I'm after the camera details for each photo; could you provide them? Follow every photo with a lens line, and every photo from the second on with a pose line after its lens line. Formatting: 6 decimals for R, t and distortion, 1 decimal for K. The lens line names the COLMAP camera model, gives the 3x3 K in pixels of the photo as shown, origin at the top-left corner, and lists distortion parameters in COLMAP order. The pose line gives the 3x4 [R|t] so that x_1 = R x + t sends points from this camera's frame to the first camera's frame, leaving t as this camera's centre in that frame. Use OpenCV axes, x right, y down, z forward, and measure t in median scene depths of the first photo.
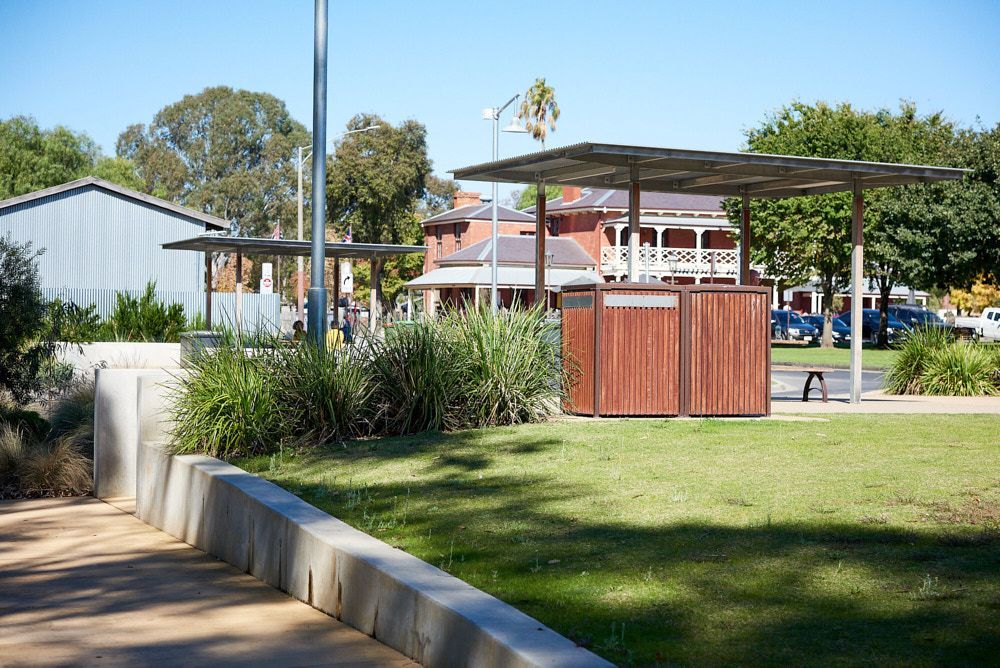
lens RADIAL K [[1619.6, 0, 500.0], [0, 1619.6, 334.0], [0, 0, 1]] dist [-0.018204, -0.101758]
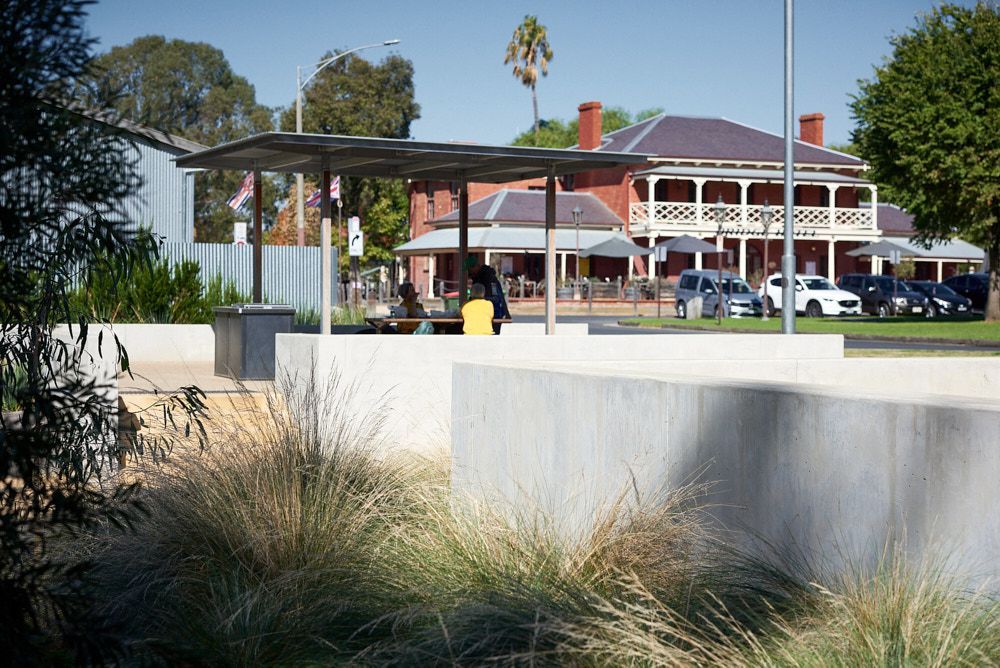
lens RADIAL K [[1619.6, 0, 500.0], [0, 1619.6, 334.0], [0, 0, 1]] dist [-0.018204, -0.101758]
pose [[0.998712, -0.008931, 0.049952, -0.047298], [0.008125, 0.999834, 0.016317, 0.000051], [-0.050089, -0.015890, 0.998618, 0.158420]]
